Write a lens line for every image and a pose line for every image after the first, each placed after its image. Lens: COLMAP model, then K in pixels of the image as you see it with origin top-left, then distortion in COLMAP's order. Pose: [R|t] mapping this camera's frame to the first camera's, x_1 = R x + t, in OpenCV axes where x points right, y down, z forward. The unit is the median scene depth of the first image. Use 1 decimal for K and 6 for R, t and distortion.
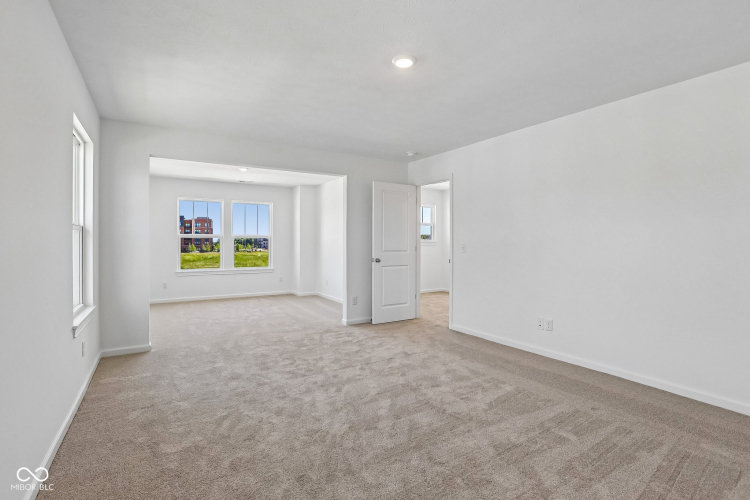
lens RADIAL K [[361.8, 0, 379.4], [0, 361.8, 241.8], [0, 0, 1]] dist [-0.002028, -0.000218]
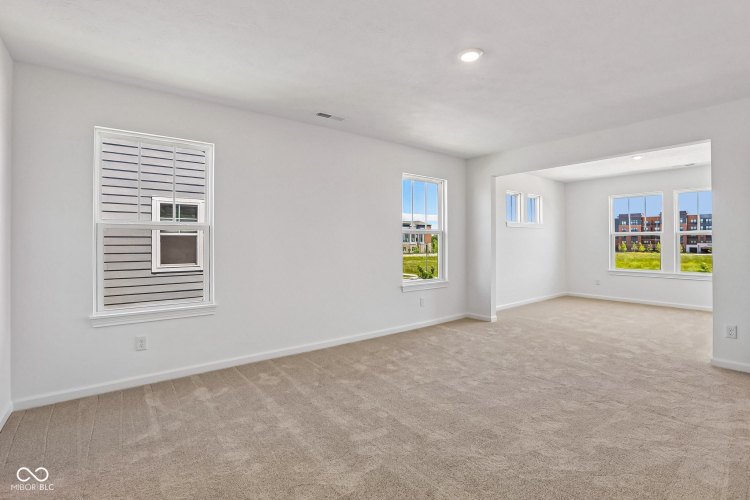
lens RADIAL K [[361.8, 0, 379.4], [0, 361.8, 241.8], [0, 0, 1]] dist [-0.002028, -0.000218]
pose [[0.114681, -0.003485, -0.993396, 0.348008], [0.005399, 0.999981, -0.002885, 0.003349], [0.993388, -0.005032, 0.114698, 0.230263]]
